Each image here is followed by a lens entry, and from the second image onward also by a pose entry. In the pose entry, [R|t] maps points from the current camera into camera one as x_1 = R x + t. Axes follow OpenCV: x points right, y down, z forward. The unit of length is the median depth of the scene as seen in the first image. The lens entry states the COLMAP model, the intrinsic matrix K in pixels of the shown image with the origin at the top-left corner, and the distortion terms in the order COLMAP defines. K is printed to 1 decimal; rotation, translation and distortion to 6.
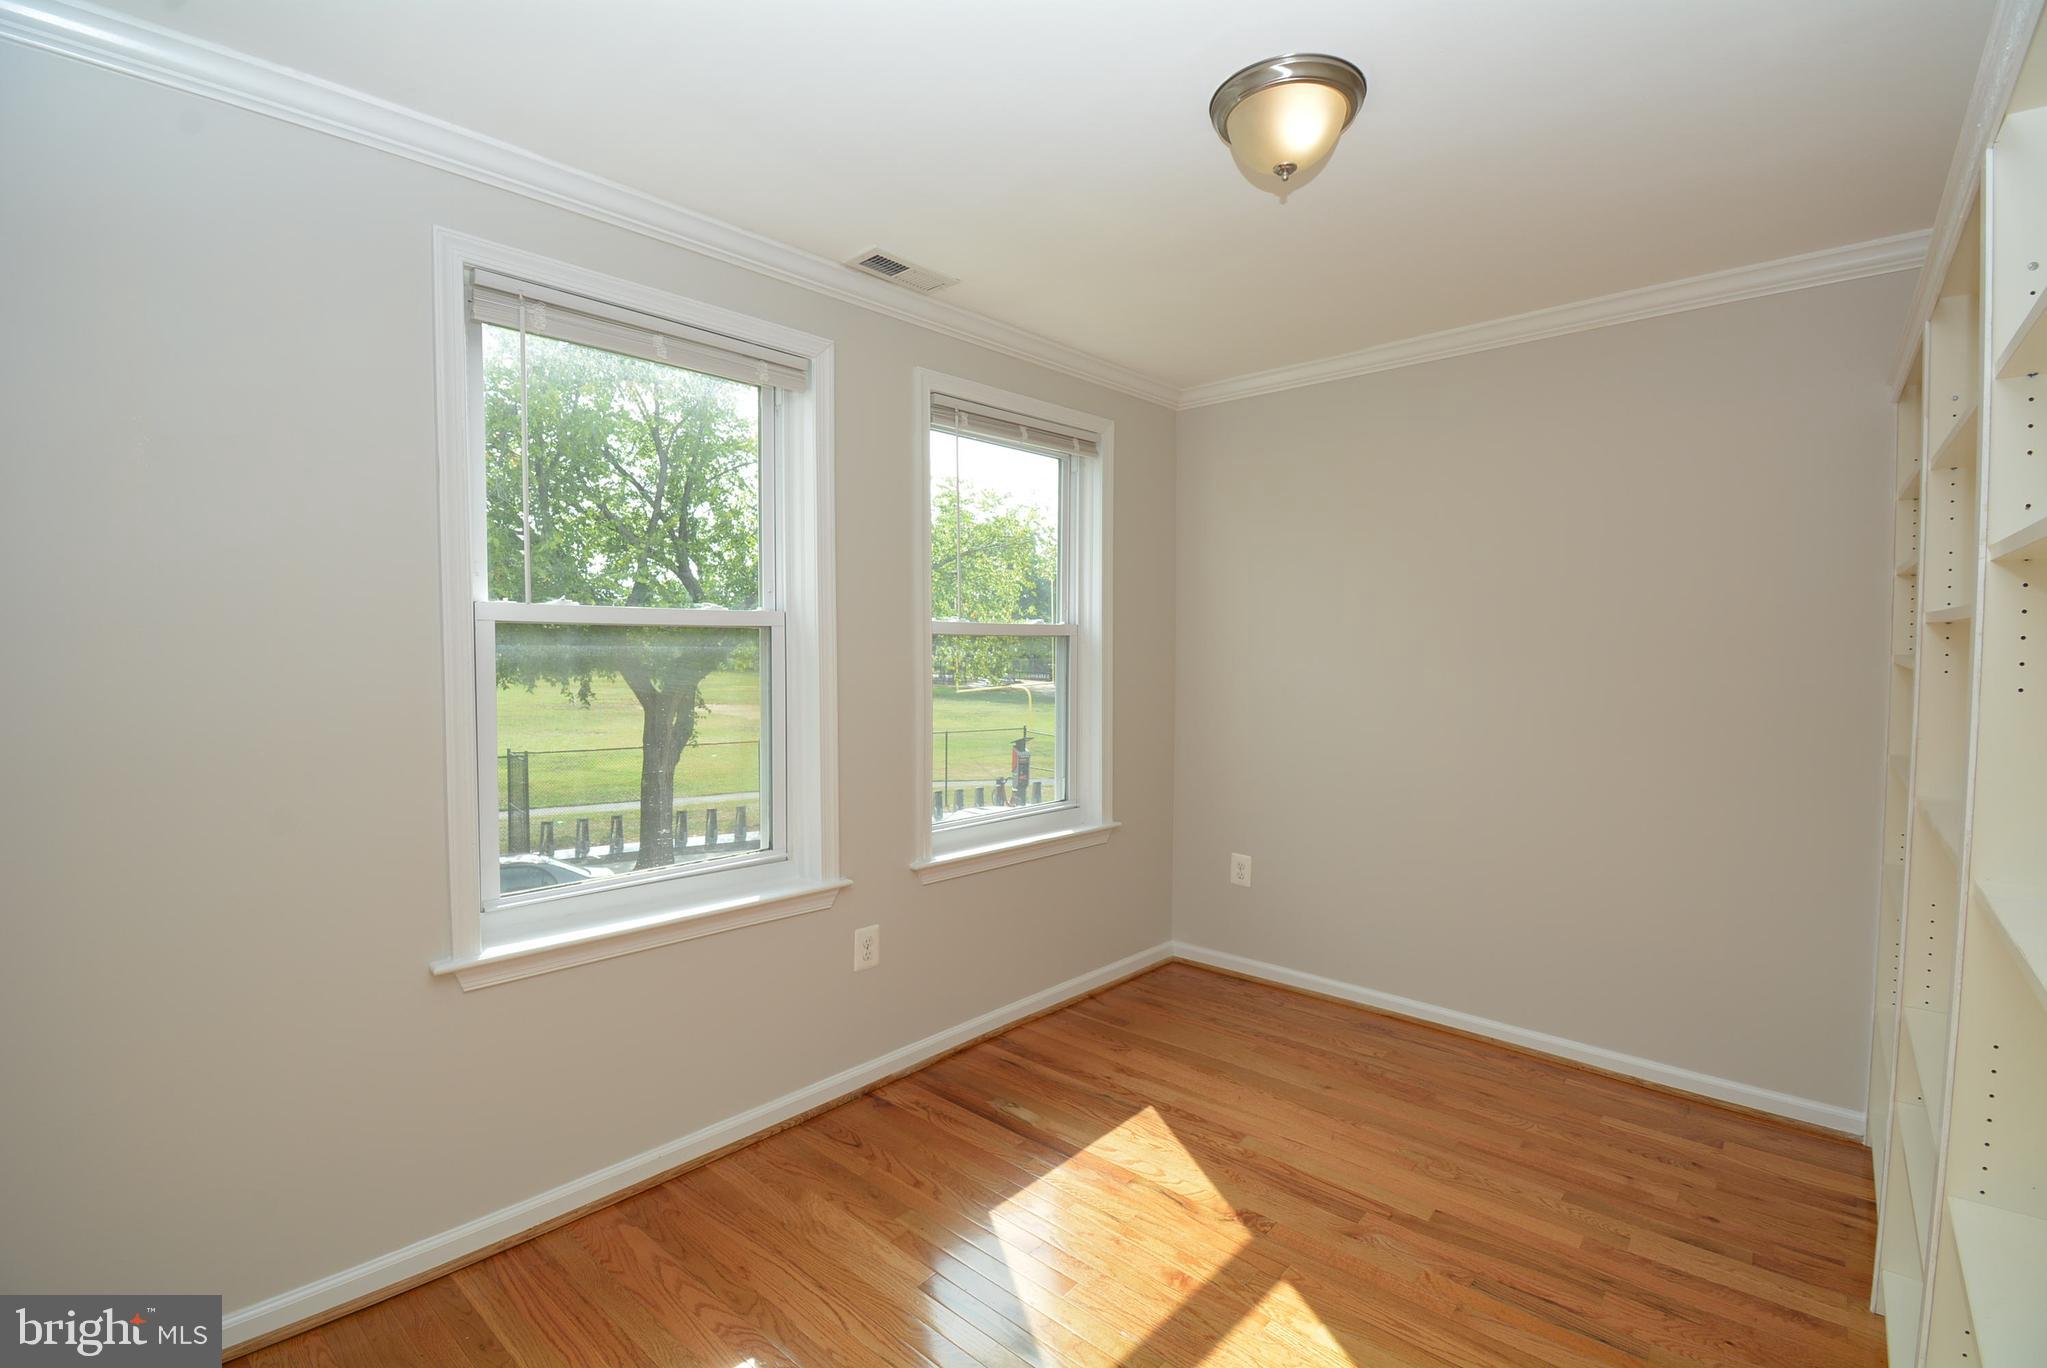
lens RADIAL K [[906.8, 0, 1028.7], [0, 906.8, 680.8], [0, 0, 1]] dist [0.013477, -0.021499]
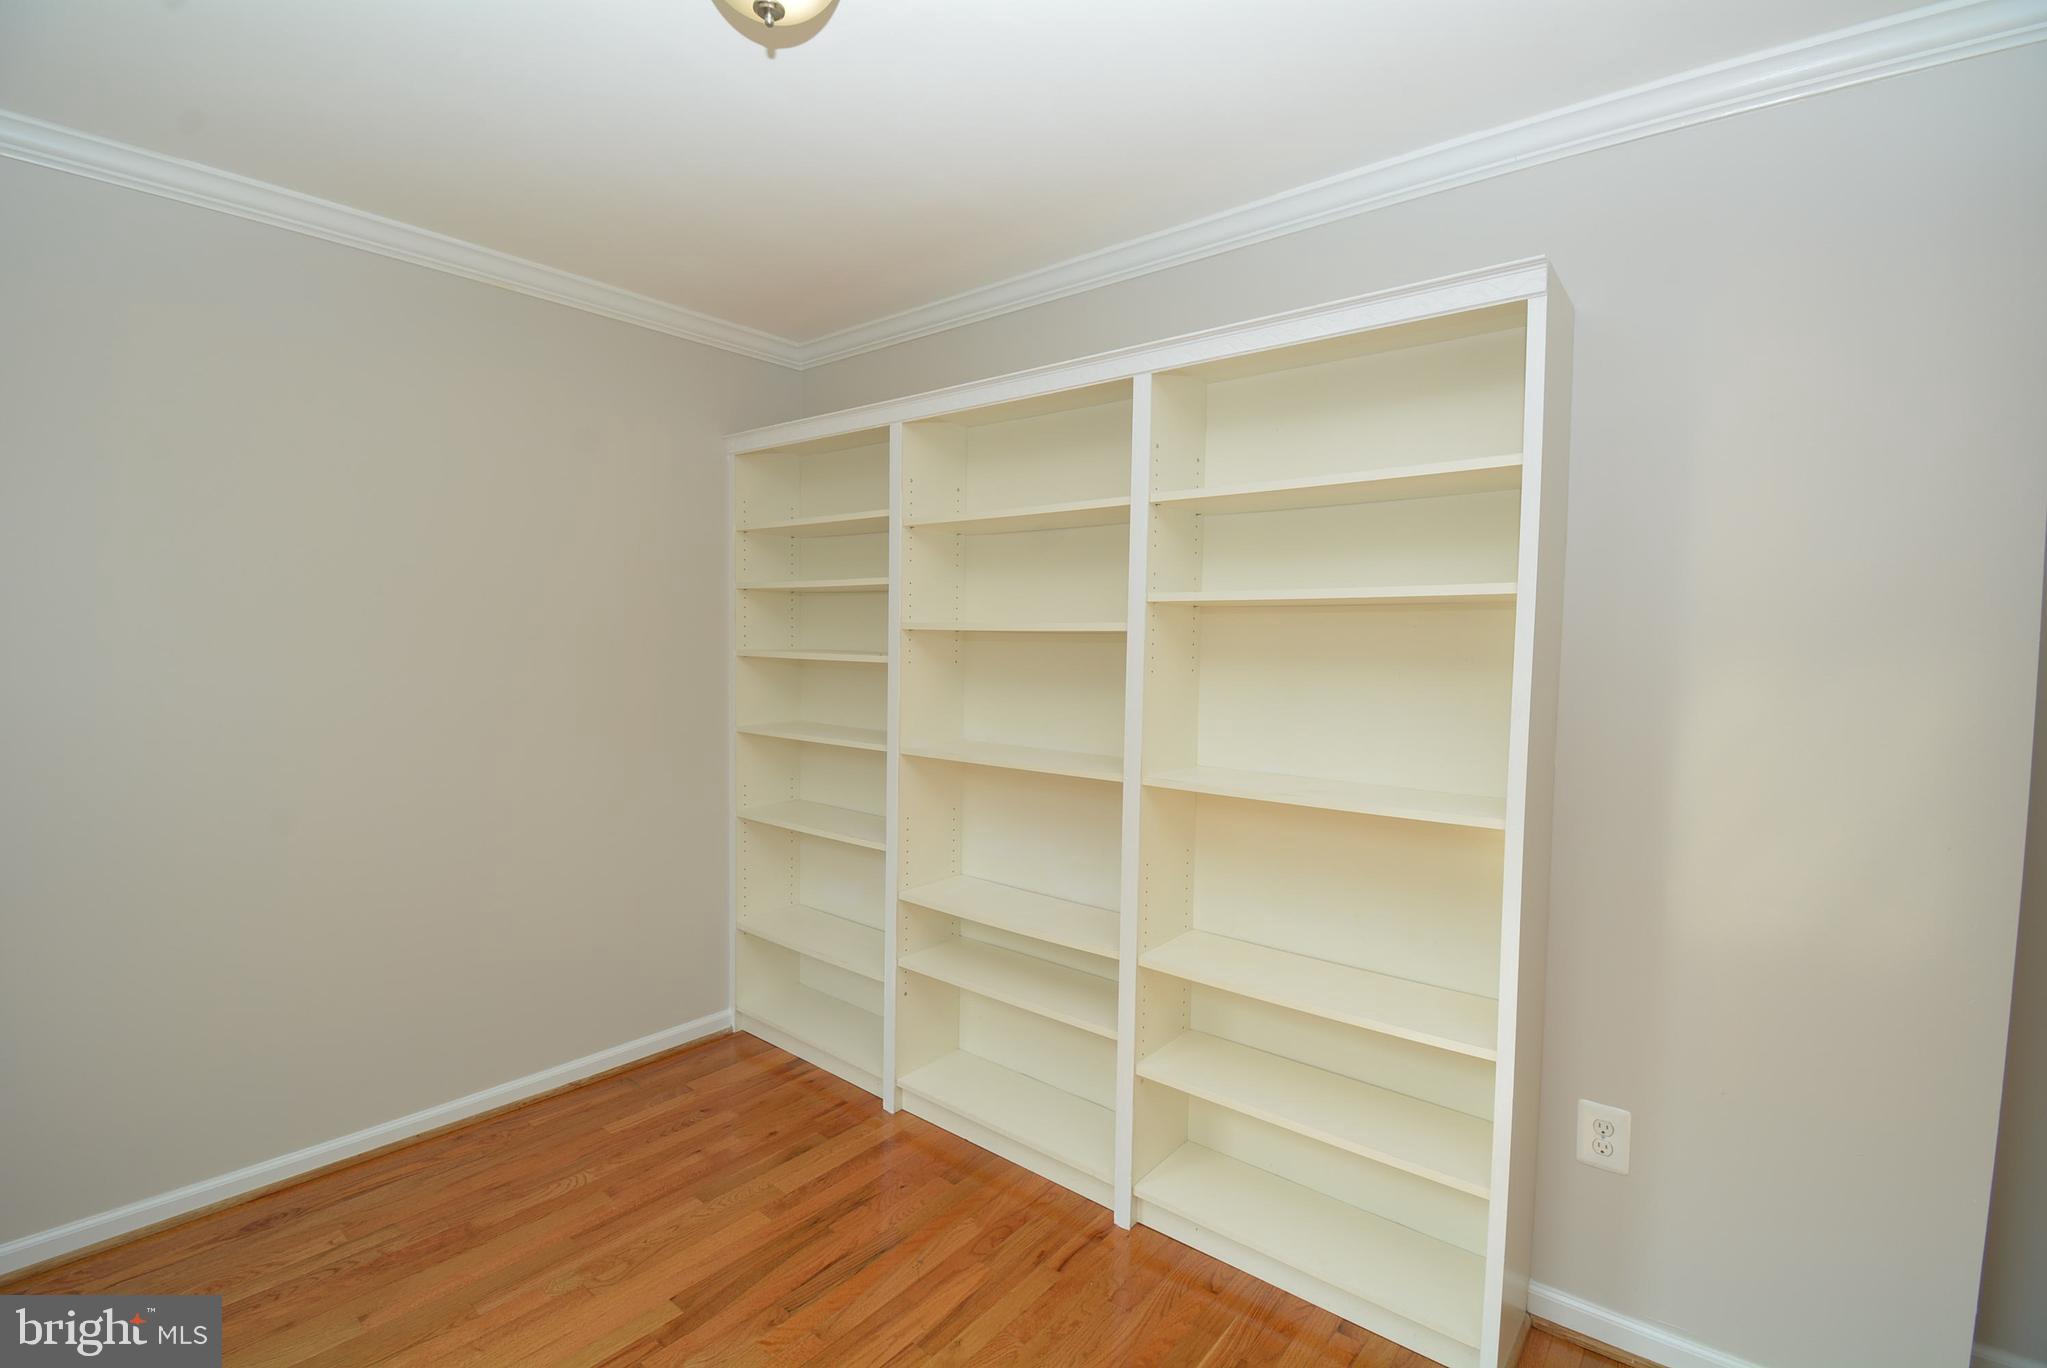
lens RADIAL K [[906.8, 0, 1035.0], [0, 906.8, 673.3], [0, 0, 1]] dist [0.013477, -0.021499]
pose [[-0.034054, -0.038162, 0.998691, -0.366879], [0.028631, 0.998823, 0.039144, -0.036130], [-0.999010, 0.029926, -0.032921, 0.594718]]
